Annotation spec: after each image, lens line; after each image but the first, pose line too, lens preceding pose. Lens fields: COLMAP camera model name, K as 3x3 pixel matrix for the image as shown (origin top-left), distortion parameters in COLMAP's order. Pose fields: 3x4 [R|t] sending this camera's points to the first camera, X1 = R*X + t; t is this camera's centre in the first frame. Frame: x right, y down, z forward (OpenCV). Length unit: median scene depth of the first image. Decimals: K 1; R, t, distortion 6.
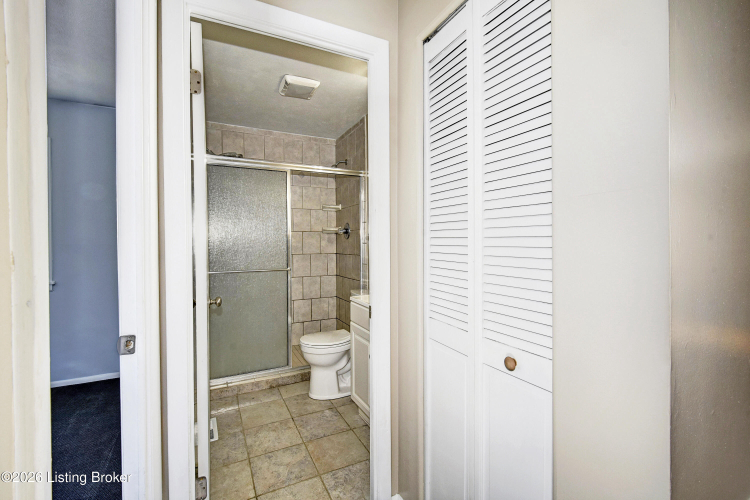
lens RADIAL K [[325.7, 0, 377.3], [0, 325.7, 248.1], [0, 0, 1]] dist [-0.001781, -0.001211]
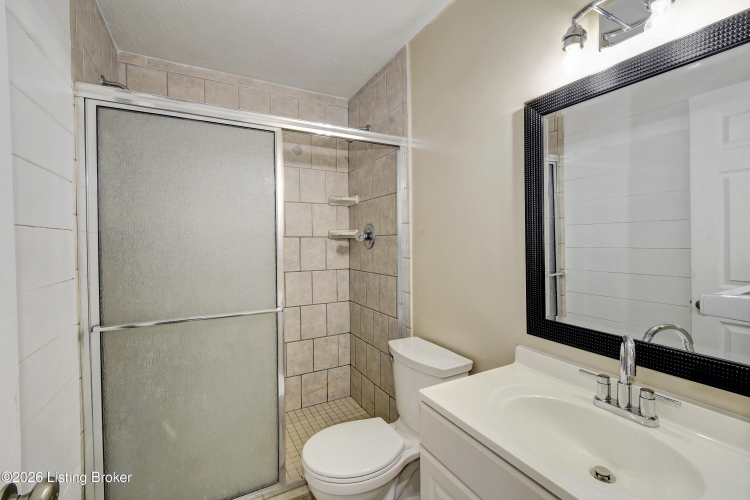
lens RADIAL K [[325.7, 0, 372.7], [0, 325.7, 244.7], [0, 0, 1]] dist [-0.001781, -0.001211]
pose [[0.999837, -0.005351, 0.017254, -0.093335], [0.005426, 0.999976, -0.004340, -0.031281], [-0.017230, 0.004433, 0.999842, 0.340676]]
